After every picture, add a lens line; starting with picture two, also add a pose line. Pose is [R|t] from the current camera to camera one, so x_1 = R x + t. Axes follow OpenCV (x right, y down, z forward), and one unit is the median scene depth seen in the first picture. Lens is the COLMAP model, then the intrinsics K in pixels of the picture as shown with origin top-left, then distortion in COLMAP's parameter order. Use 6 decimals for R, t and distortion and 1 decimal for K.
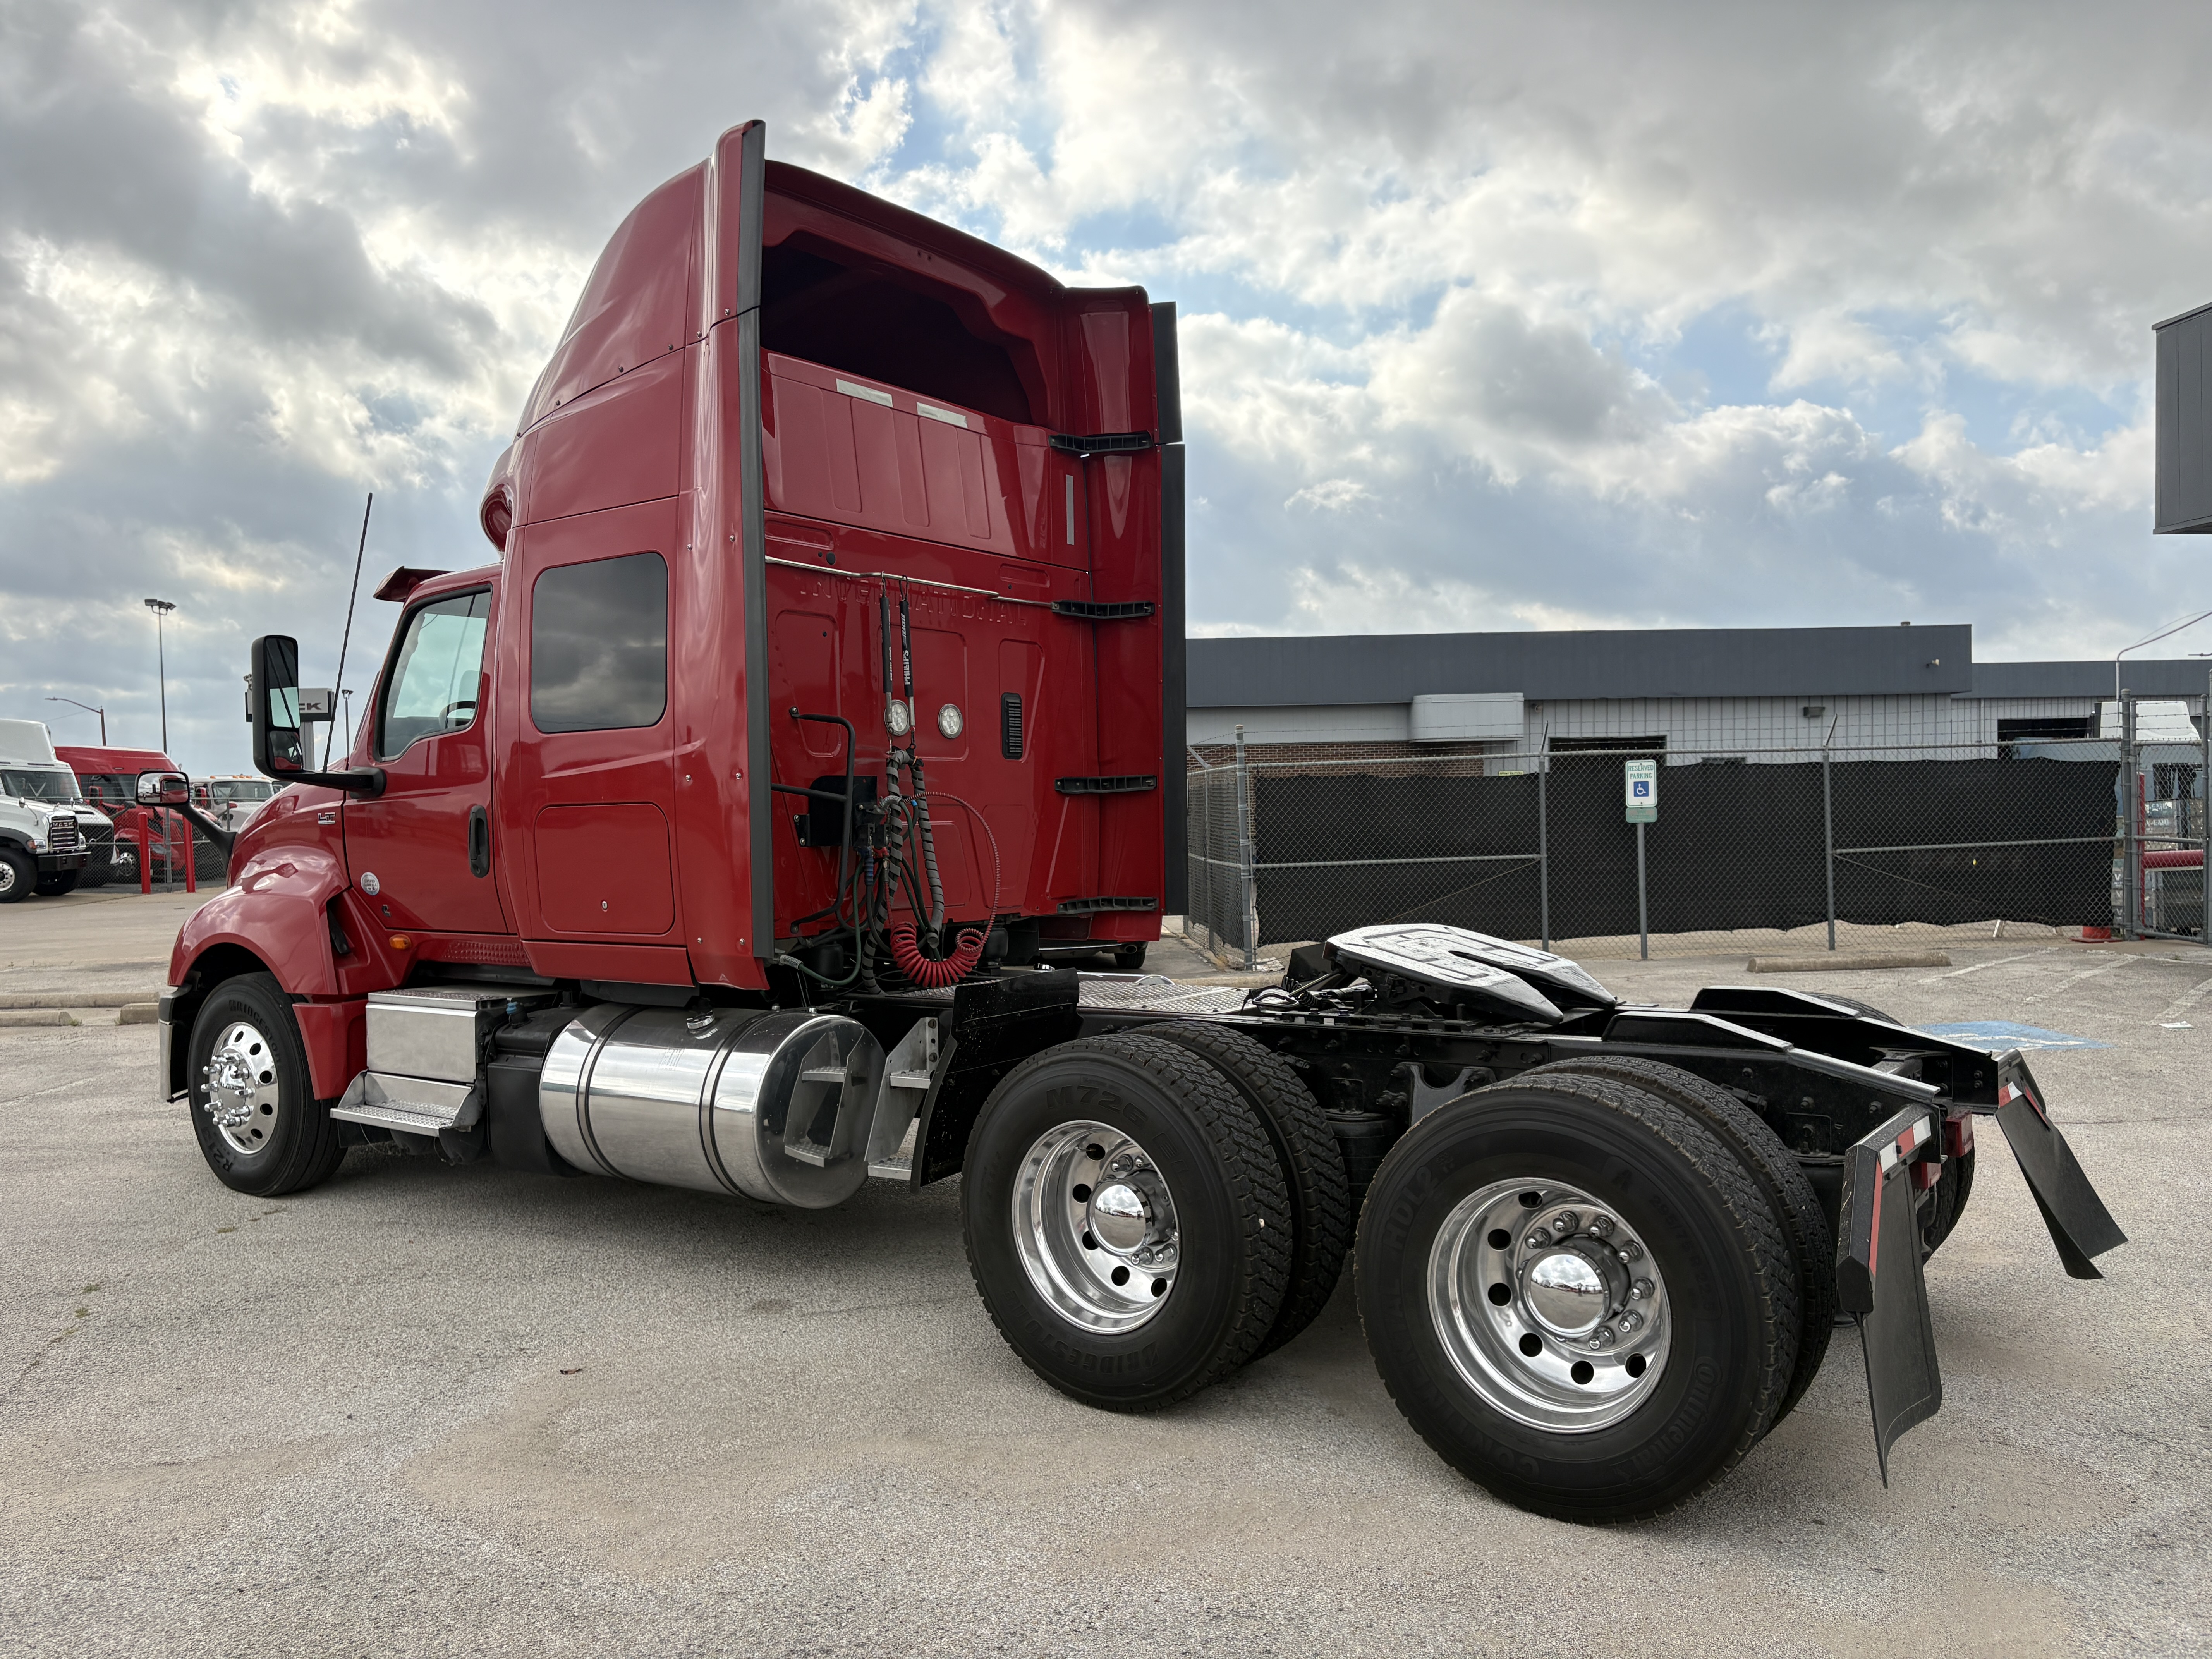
lens RADIAL K [[1718.3, 0, 1140.4], [0, 1718.3, 834.2], [0, 0, 1]] dist [0.029129, 0.001317]
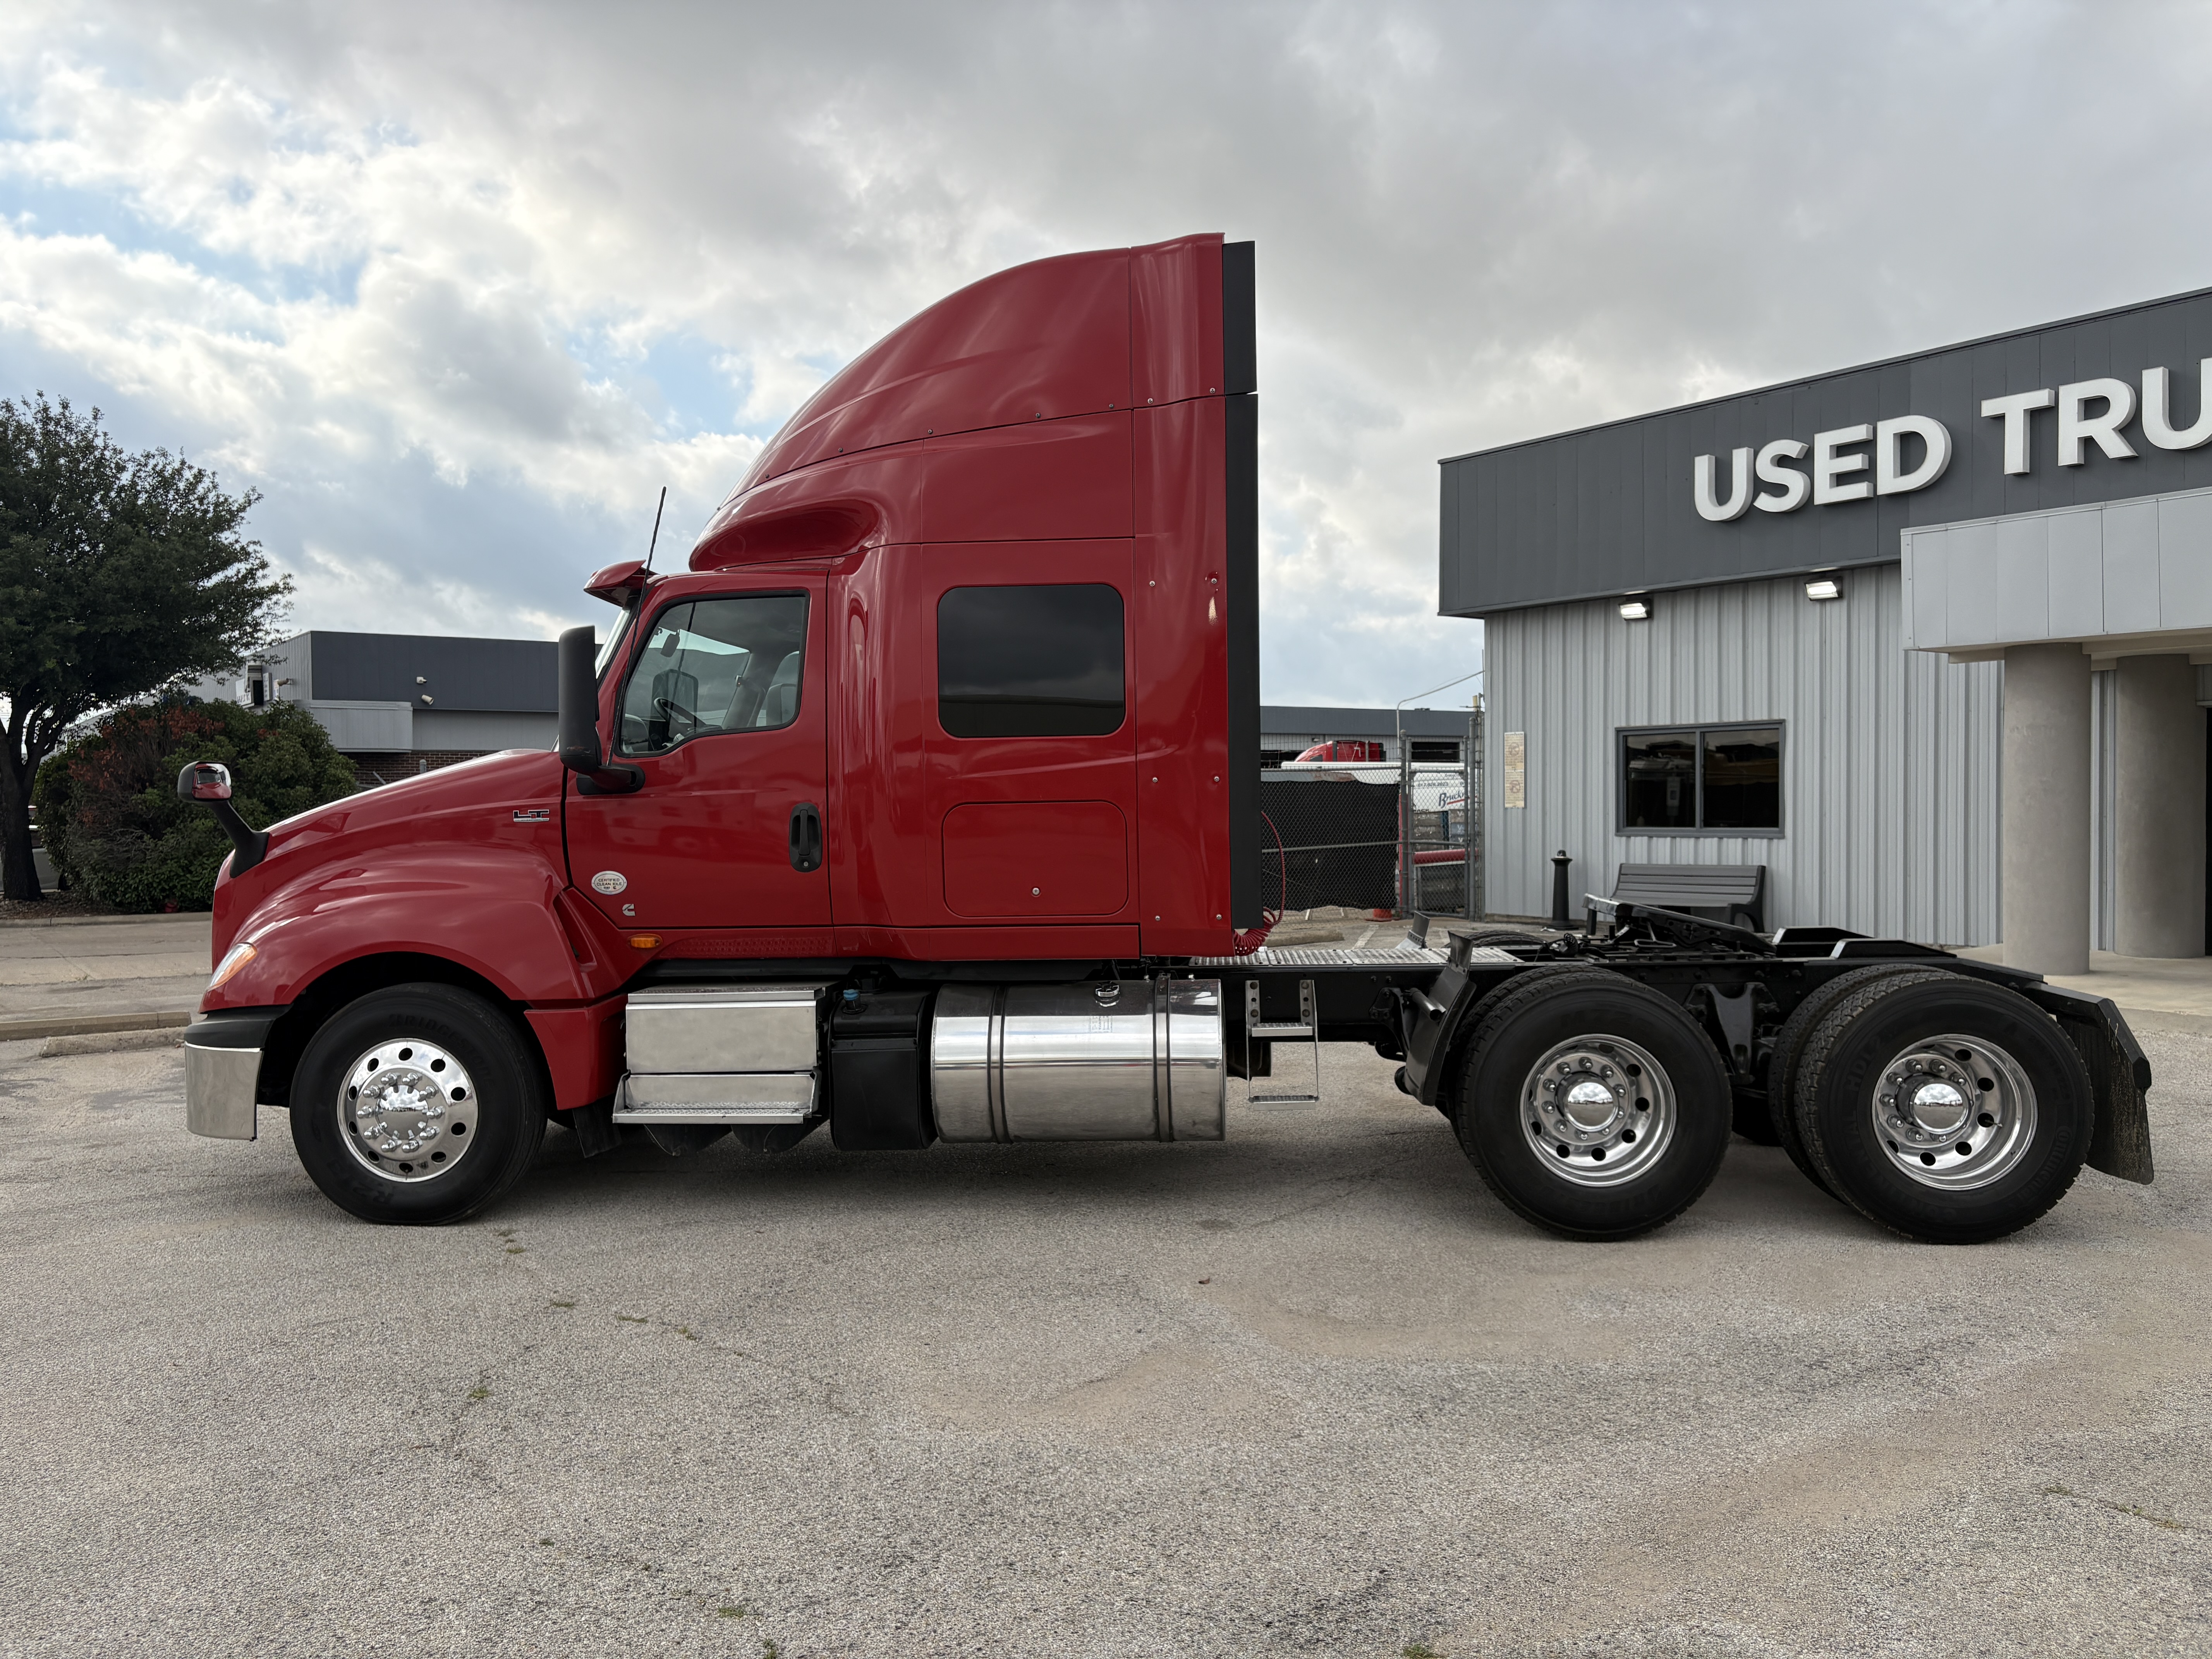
lens RADIAL K [[1718.3, 0, 1140.4], [0, 1718.3, 834.2], [0, 0, 1]] dist [0.029129, 0.001317]
pose [[0.835129, -0.000065, 0.550054, -0.787124], [0.004176, 0.999972, -0.006221, 0.009868], [-0.550038, 0.007492, 0.835106, 0.032680]]
